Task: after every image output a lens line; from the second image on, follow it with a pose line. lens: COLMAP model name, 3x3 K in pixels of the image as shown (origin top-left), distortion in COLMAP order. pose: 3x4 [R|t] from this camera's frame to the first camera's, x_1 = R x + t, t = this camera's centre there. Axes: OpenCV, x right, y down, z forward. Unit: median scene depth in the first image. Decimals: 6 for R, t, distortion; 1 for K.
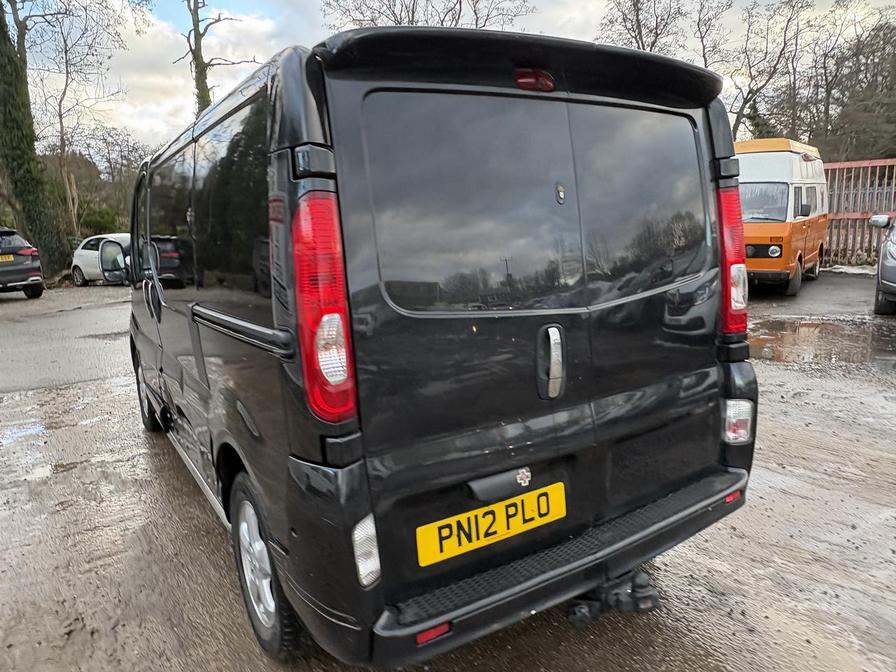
lens RADIAL K [[612.7, 0, 444.2], [0, 612.7, 328.1], [0, 0, 1]] dist [0.021254, -0.009845]
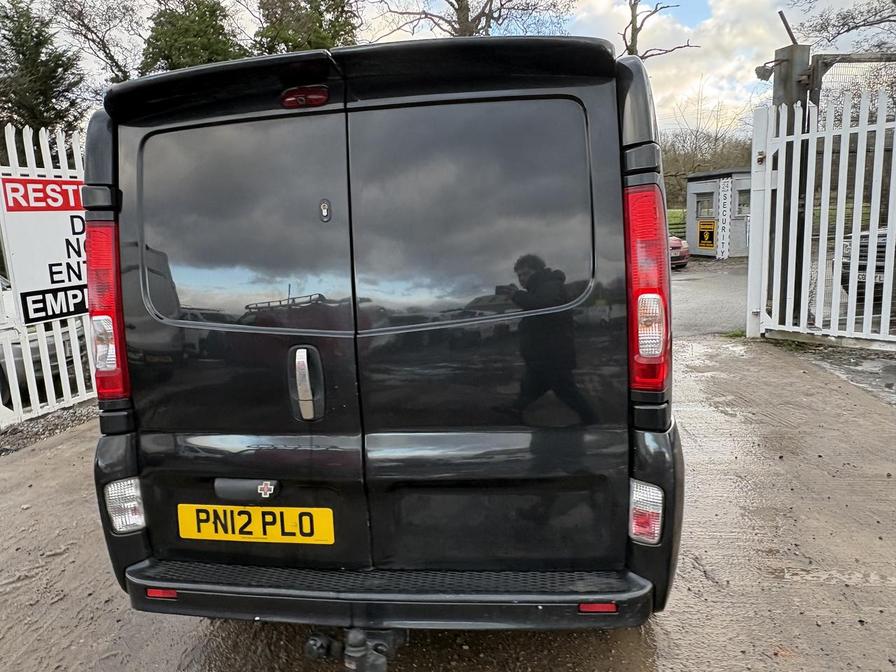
lens RADIAL K [[612.7, 0, 483.6], [0, 612.7, 322.5], [0, 0, 1]] dist [0.021254, -0.009845]
pose [[0.756038, 0.098580, -0.647062, 1.038385], [-0.087278, 0.994948, 0.049604, -0.117155], [0.648683, 0.018972, 0.760822, 0.443420]]
